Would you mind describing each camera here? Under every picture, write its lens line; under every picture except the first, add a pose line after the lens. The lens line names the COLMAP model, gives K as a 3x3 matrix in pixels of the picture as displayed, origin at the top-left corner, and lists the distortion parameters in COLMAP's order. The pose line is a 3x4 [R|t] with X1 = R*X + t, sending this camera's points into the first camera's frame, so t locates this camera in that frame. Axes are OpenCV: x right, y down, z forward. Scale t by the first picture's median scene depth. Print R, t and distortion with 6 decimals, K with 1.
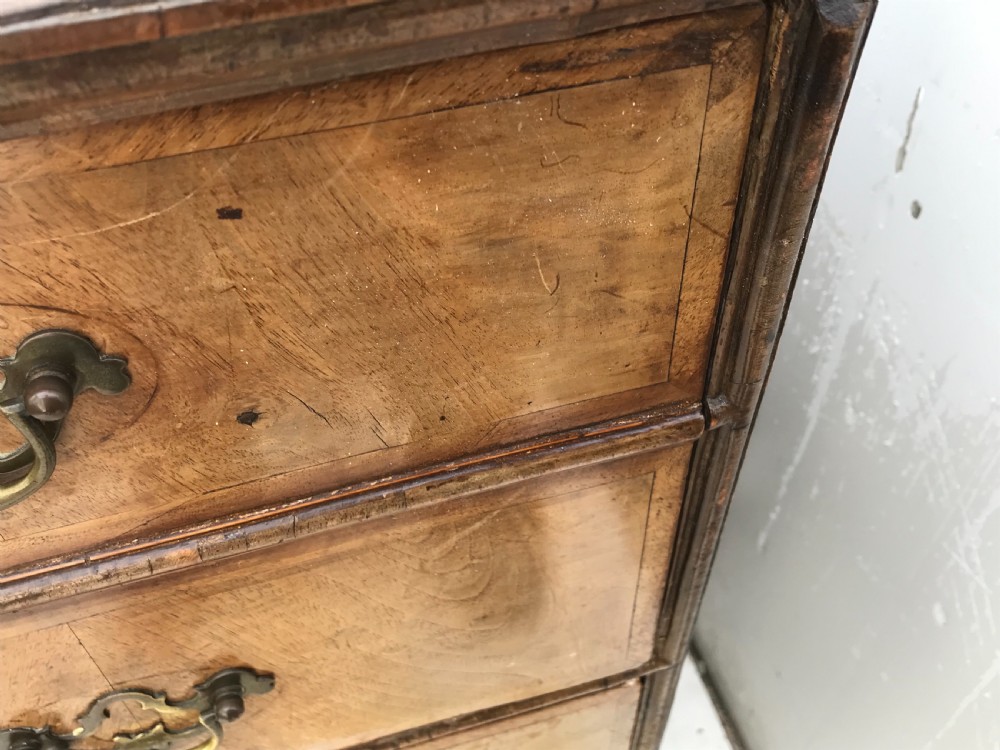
lens RADIAL K [[943.5, 0, 500.0], [0, 943.5, 375.0], [0, 0, 1]] dist [0.071638, -0.257785]
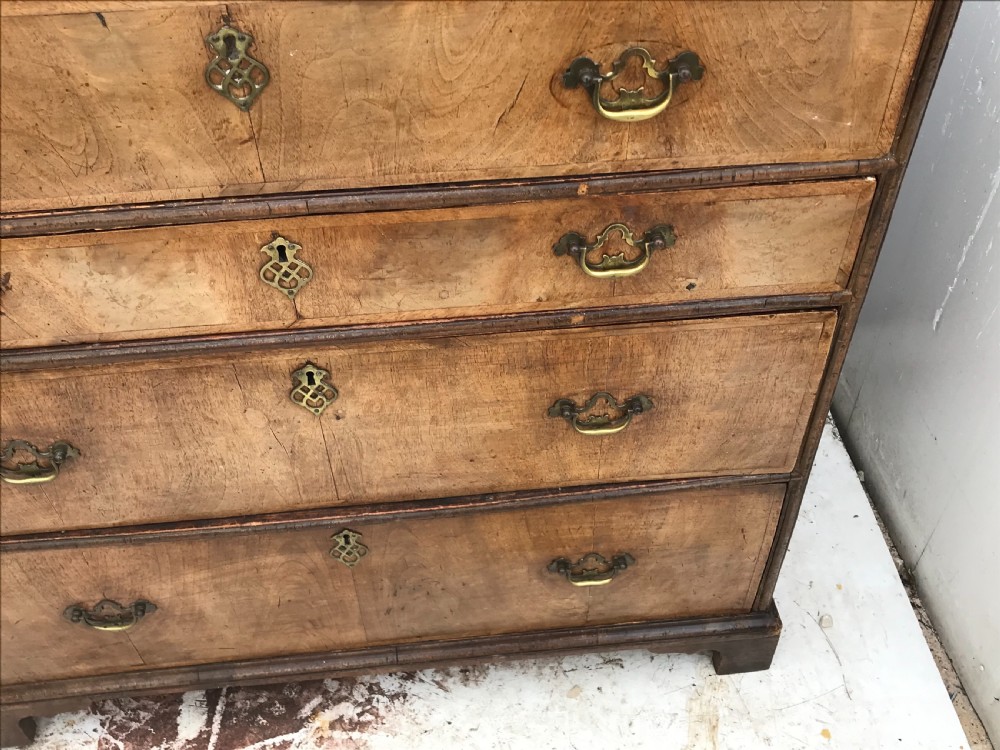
lens RADIAL K [[993.5, 0, 503.4], [0, 993.5, 372.1], [0, 0, 1]] dist [0.112457, -0.306358]
pose [[0.981373, 0.140373, -0.131160, -0.431010], [-0.146085, 0.988655, -0.034944, 1.601626], [0.124767, 0.053454, 0.990745, -1.594140]]
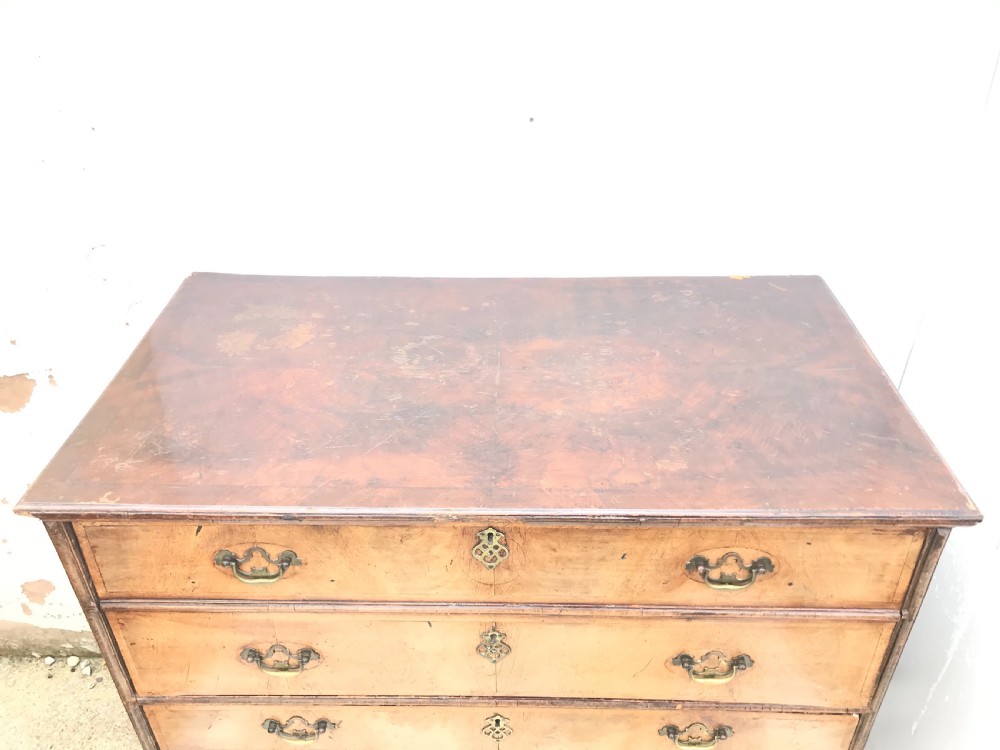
lens RADIAL K [[812.9, 0, 500.0], [0, 812.9, 375.0], [0, 0, 1]] dist [0.061815, -0.071989]
pose [[0.951689, 0.176081, -0.251561, -0.825843], [-0.233931, 0.946446, -0.222523, 0.312608], [0.198907, 0.270621, 0.941913, -3.401300]]
